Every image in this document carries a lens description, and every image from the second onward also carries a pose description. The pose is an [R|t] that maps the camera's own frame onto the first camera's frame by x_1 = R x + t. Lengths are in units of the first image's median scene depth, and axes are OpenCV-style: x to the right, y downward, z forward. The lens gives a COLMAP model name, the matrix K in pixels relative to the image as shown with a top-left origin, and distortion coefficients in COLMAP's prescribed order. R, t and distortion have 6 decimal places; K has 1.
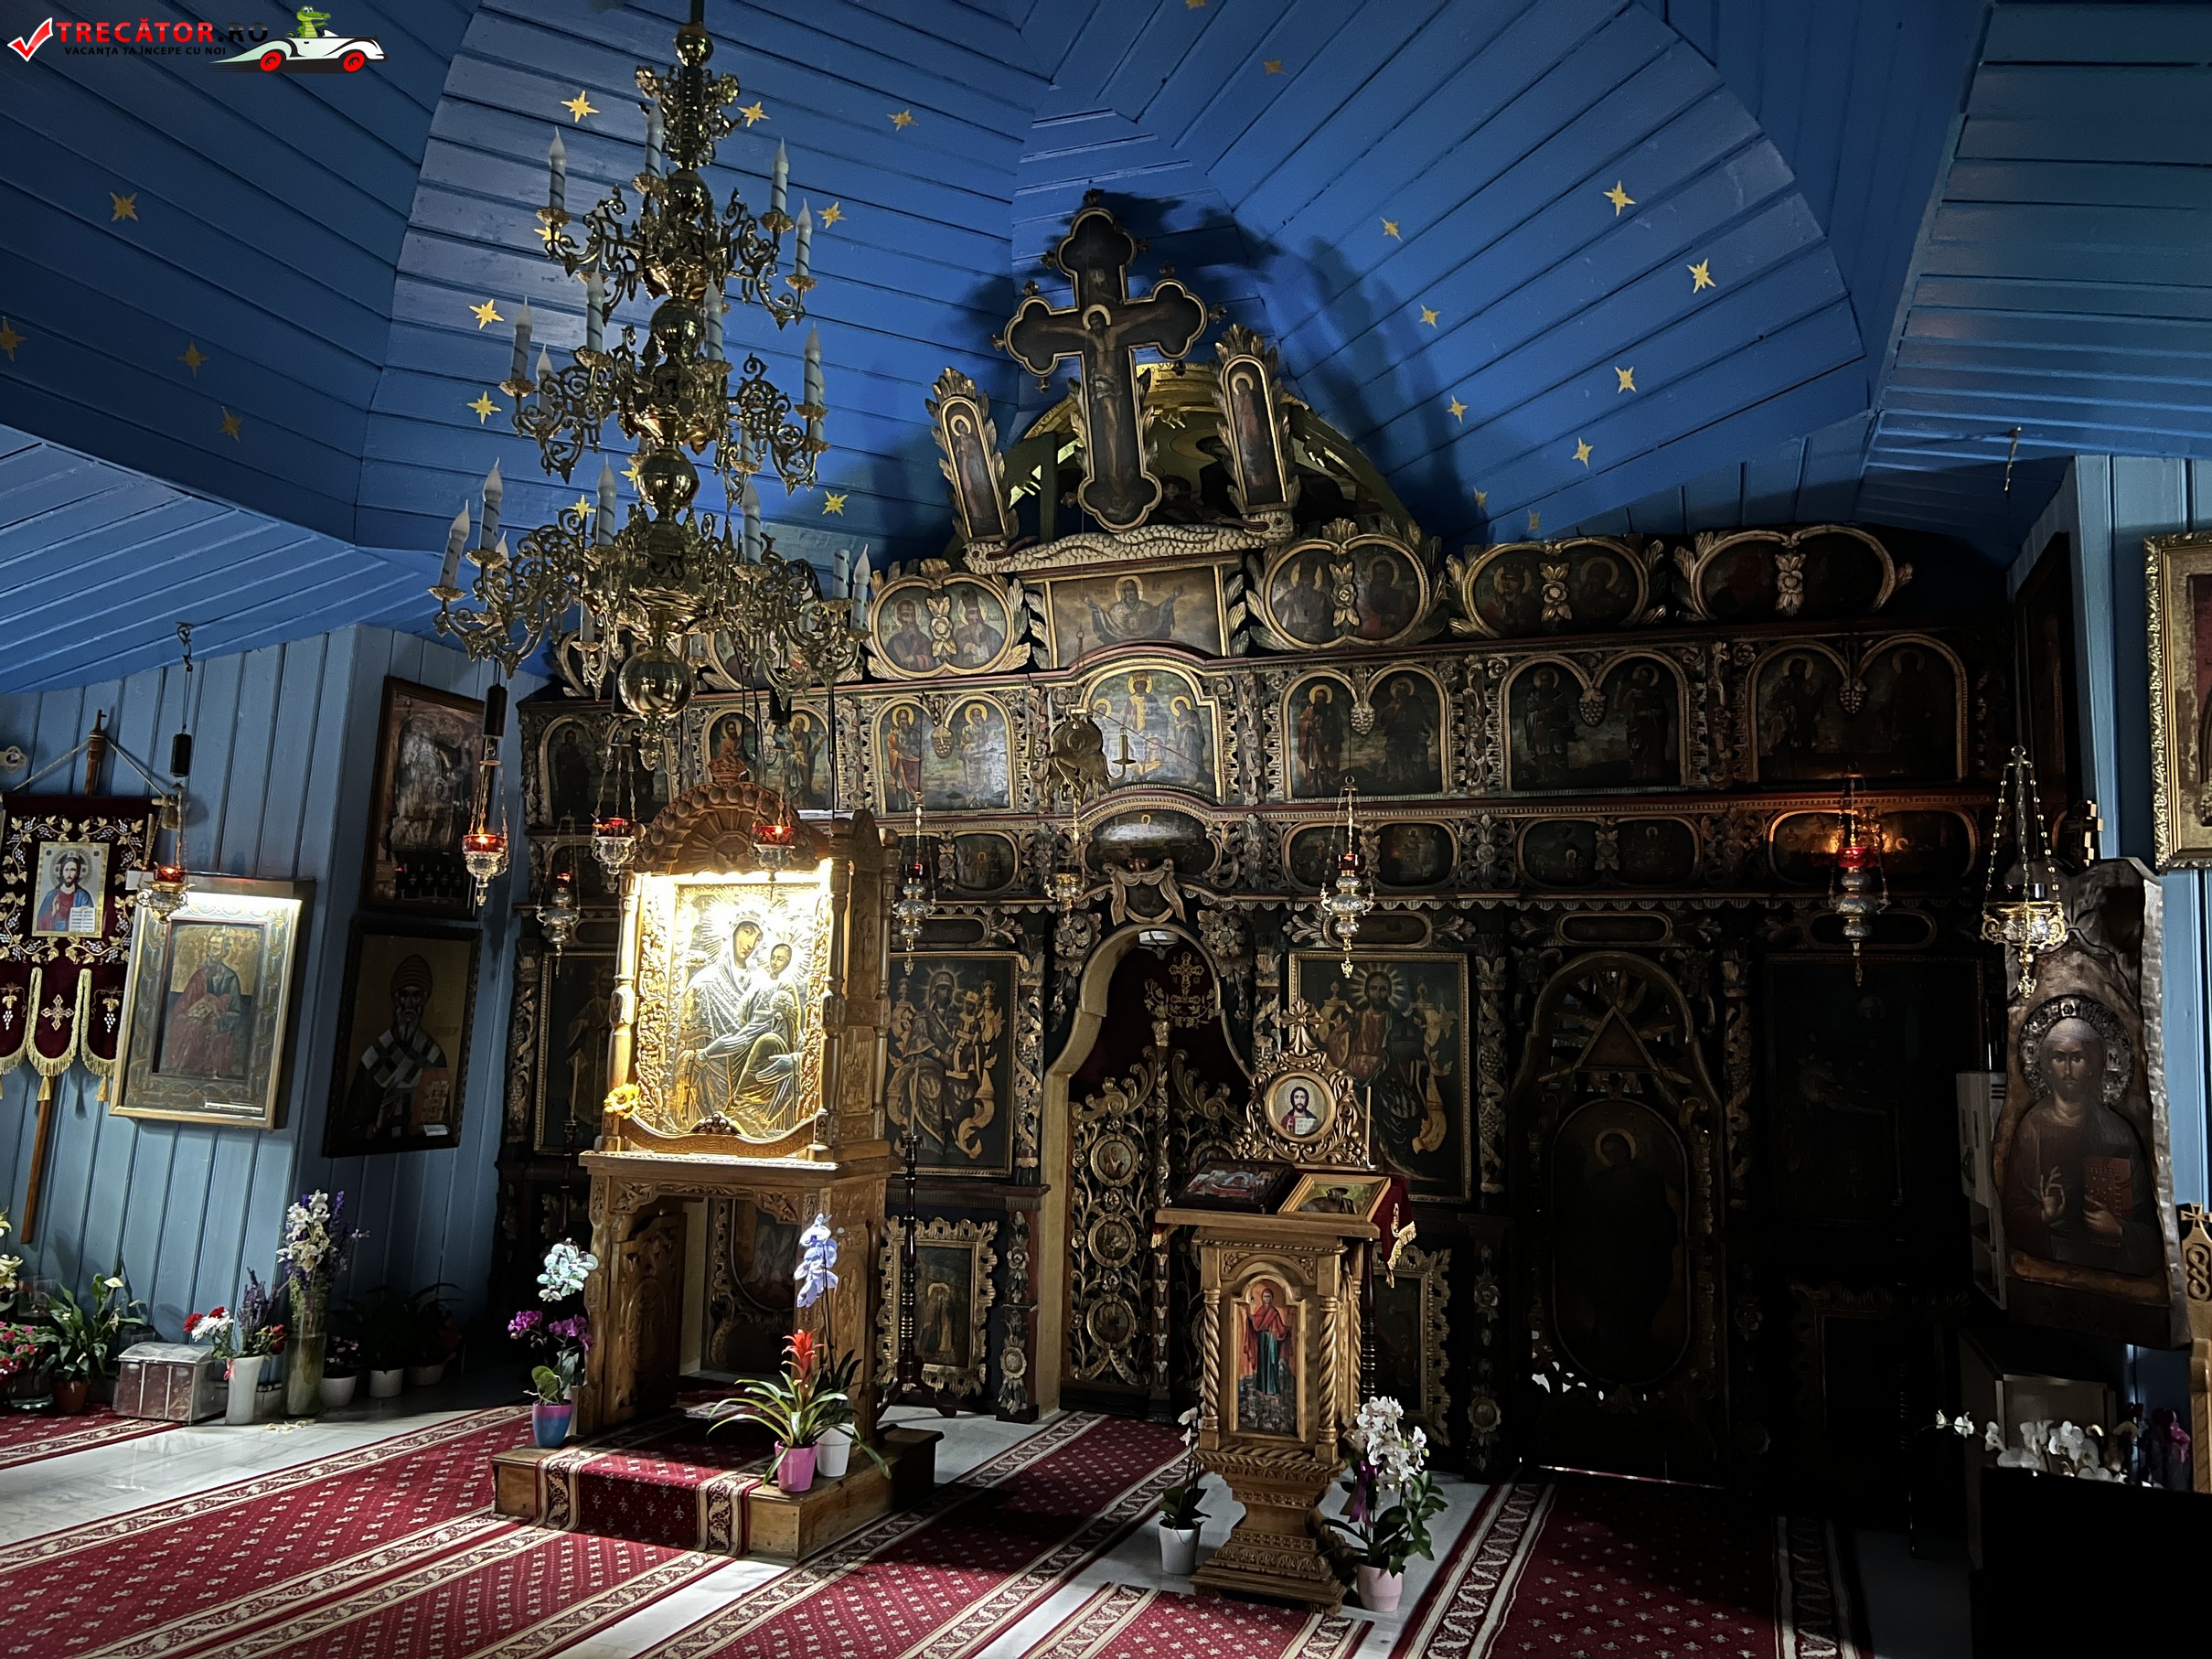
lens RADIAL K [[1663.2, 0, 1102.6], [0, 1663.2, 824.5], [0, 0, 1]] dist [0.075882, -0.082855]
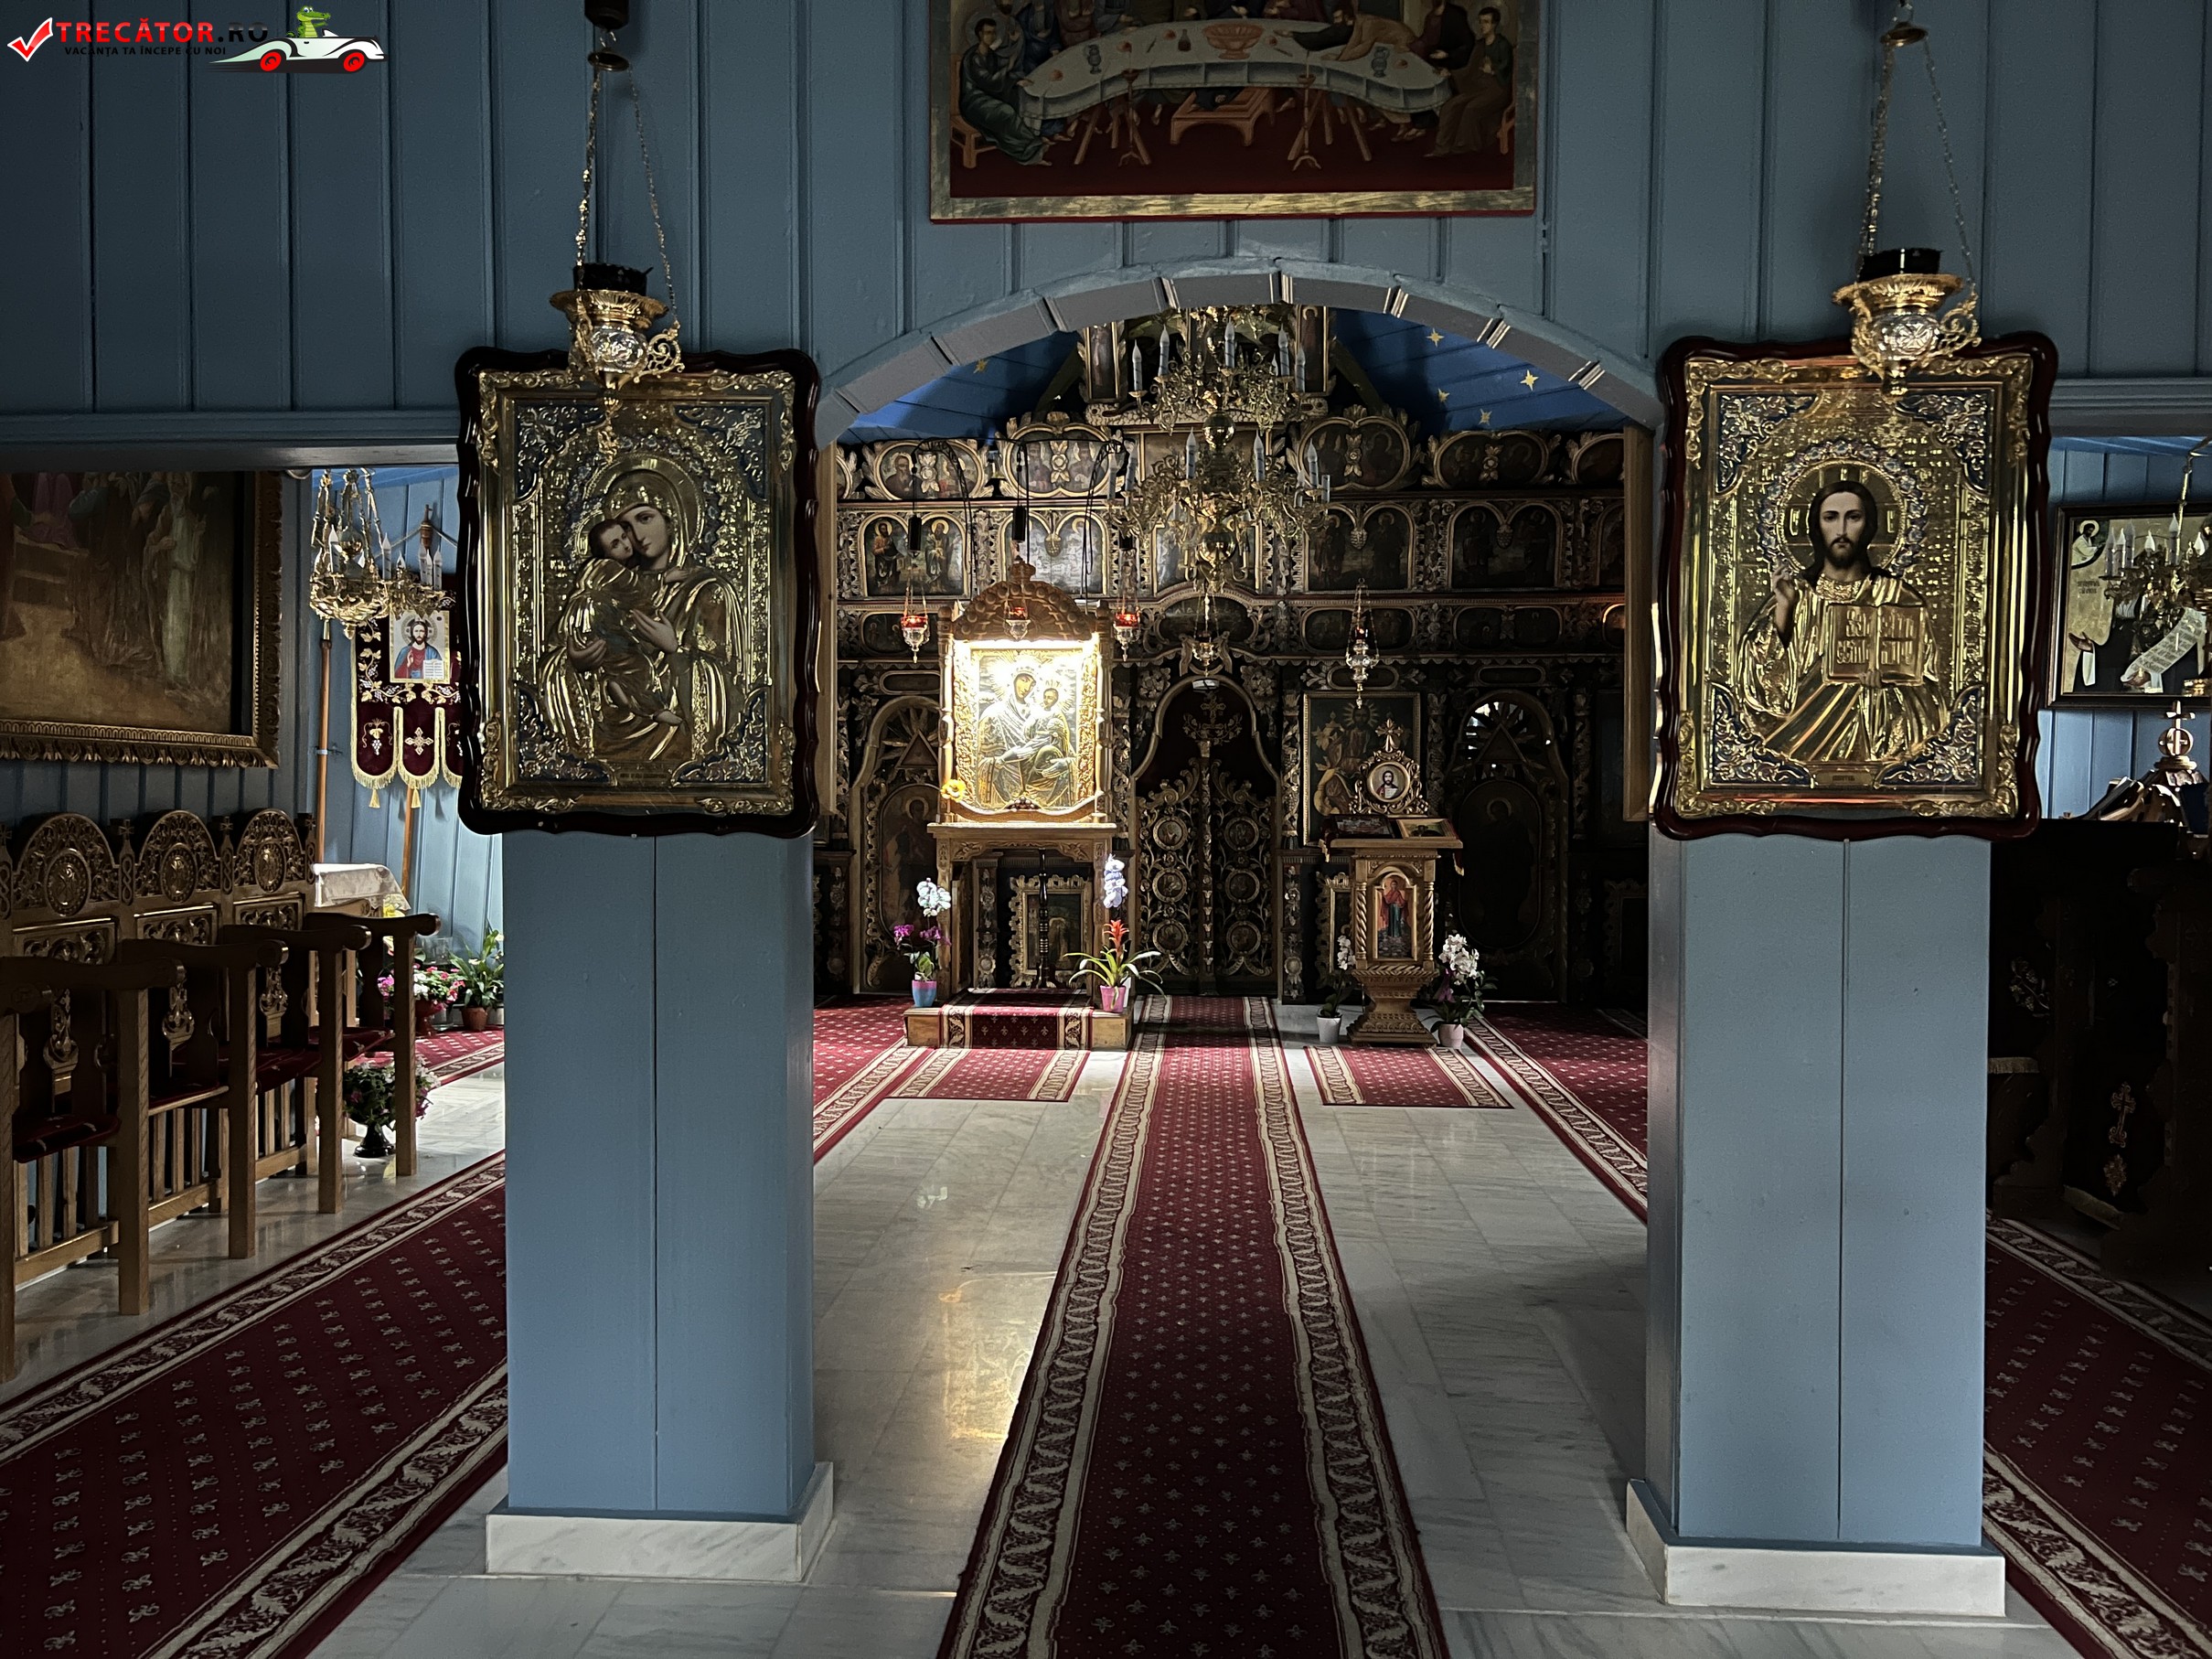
lens RADIAL K [[1671.2, 0, 1109.3], [0, 1671.2, 836.9], [0, 0, 1]] dist [0.072488, -0.094959]
pose [[0.955470, -0.030282, 0.293532, -0.503959], [-0.015809, 0.988040, 0.153388, -0.024830], [-0.294666, -0.151198, 0.943563, -0.408919]]
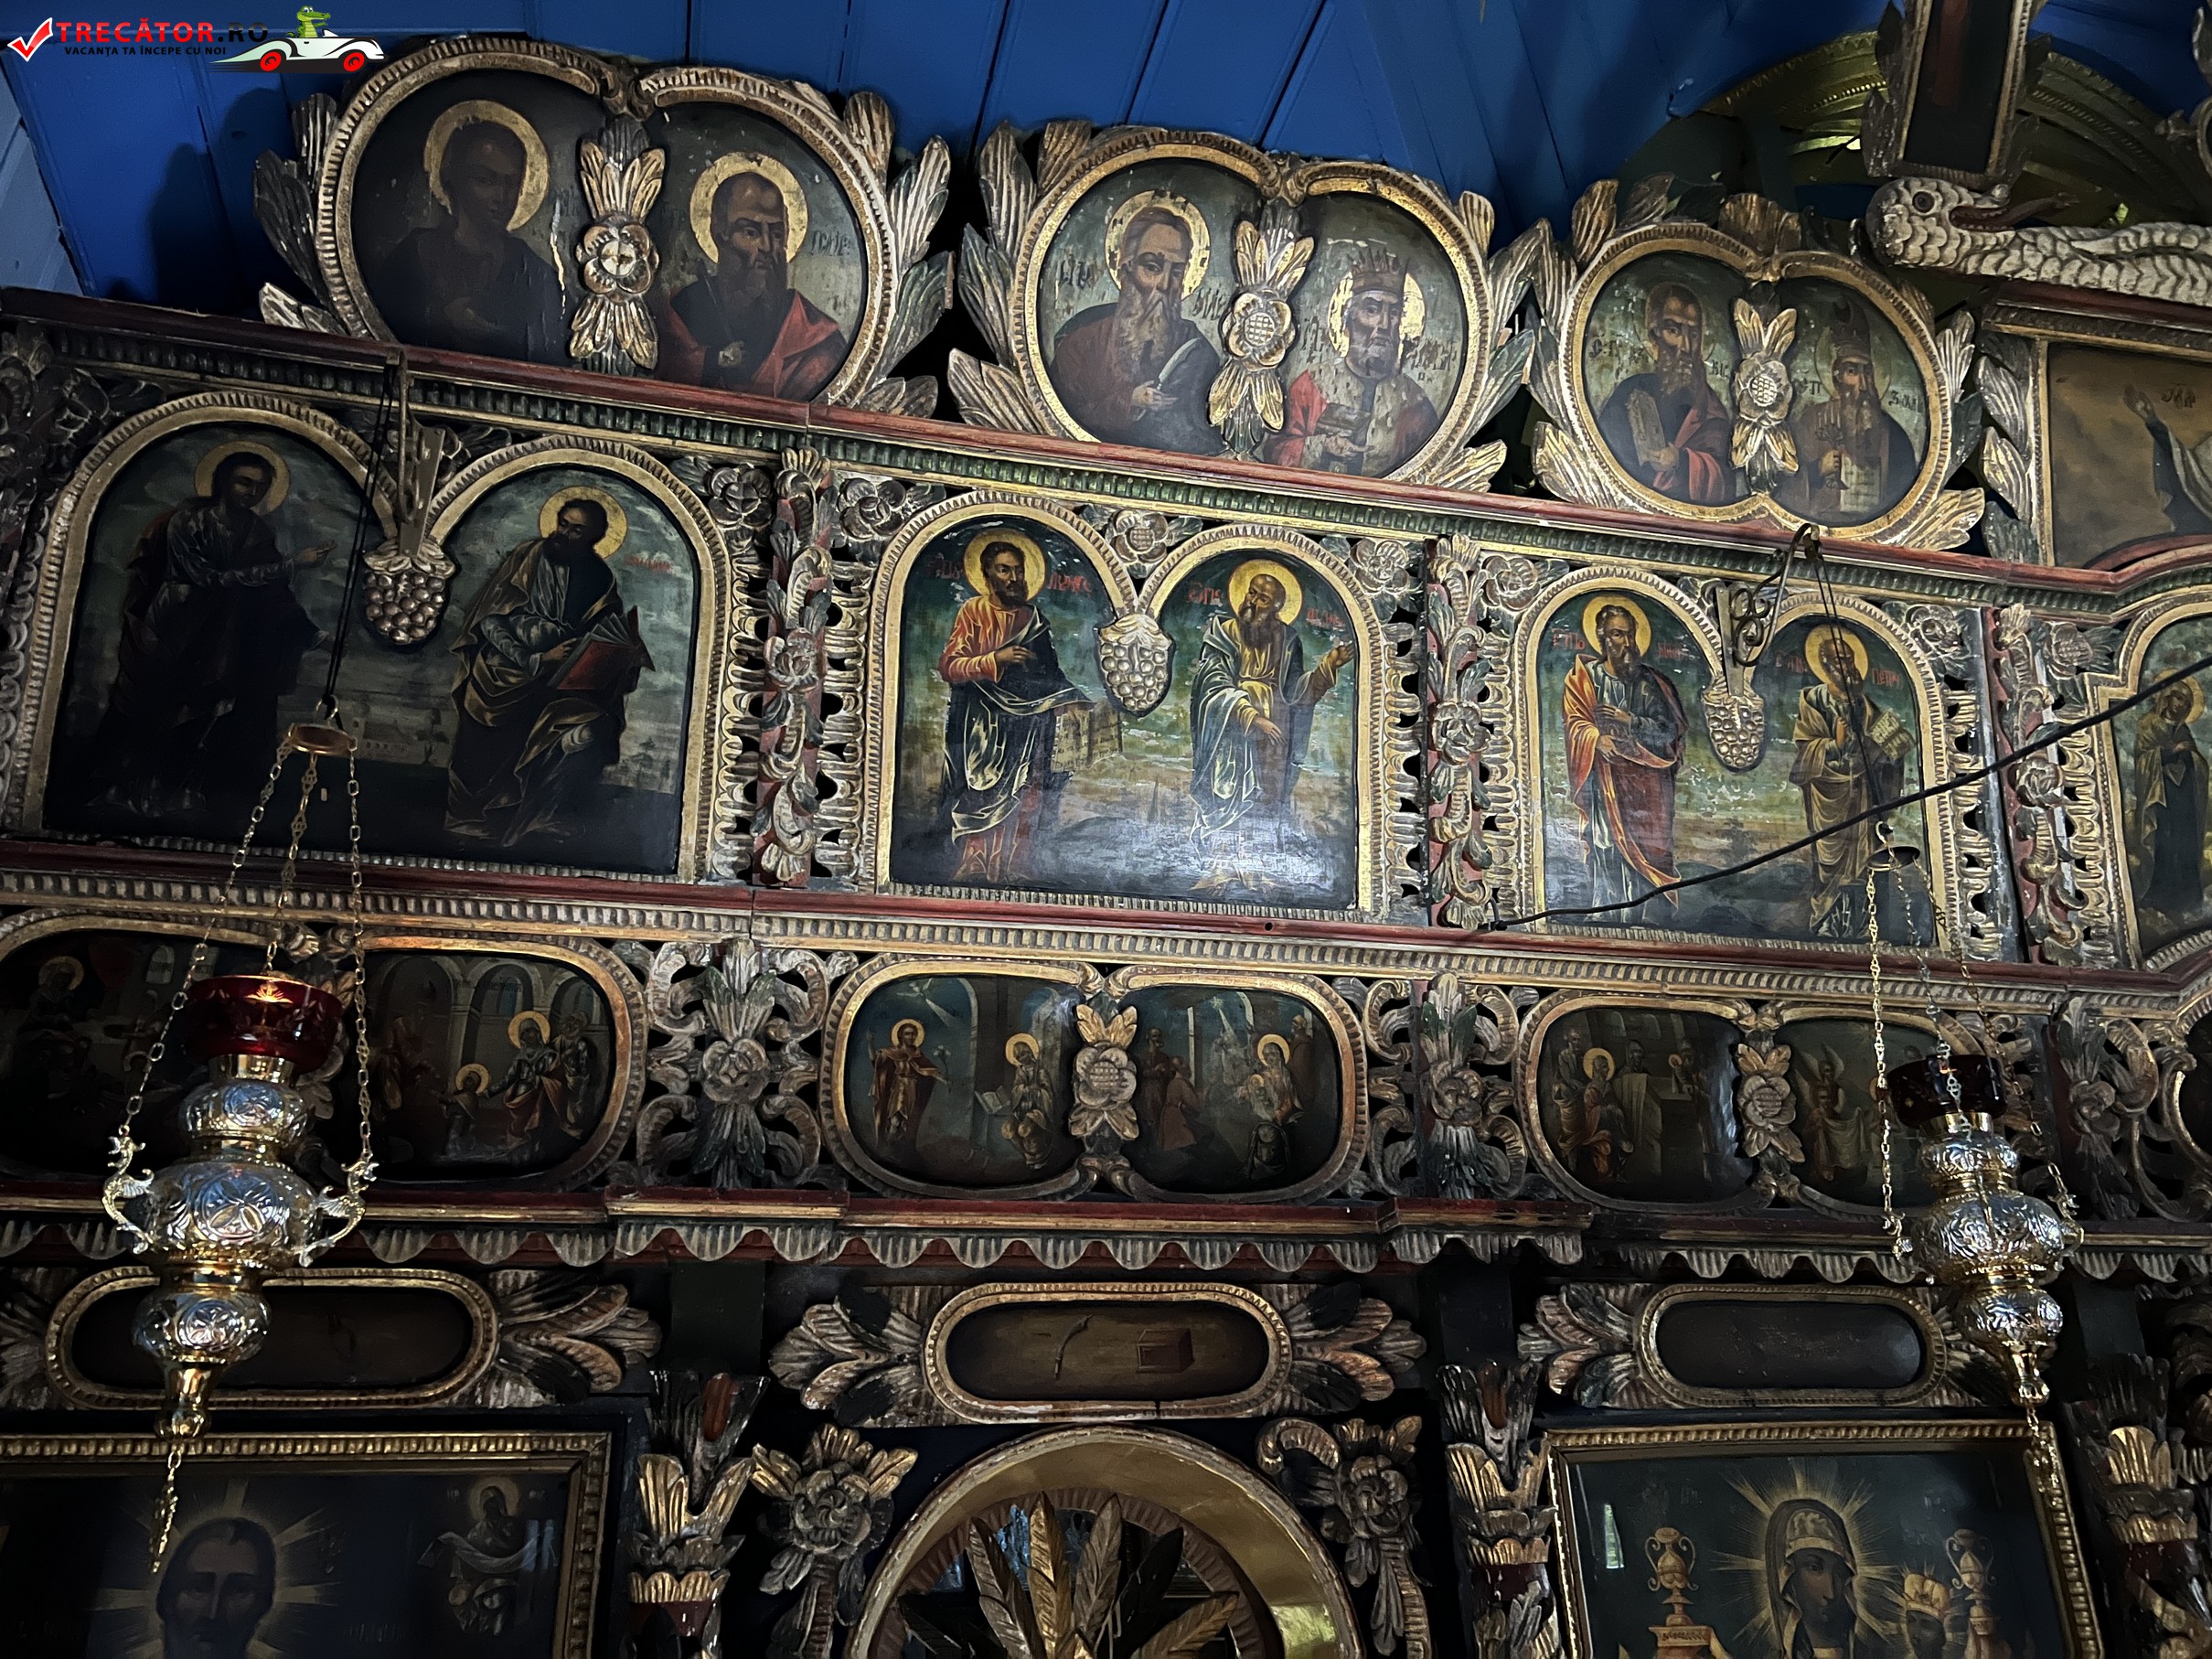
lens RADIAL K [[1671.2, 0, 1109.3], [0, 1671.2, 836.9], [0, 0, 1]] dist [0.072488, -0.094959]
pose [[0.821918, 0.195807, 0.534894, -0.387131], [-0.021775, 0.949173, -0.314001, 0.079792], [-0.569190, 0.246435, 0.784406, 0.873126]]
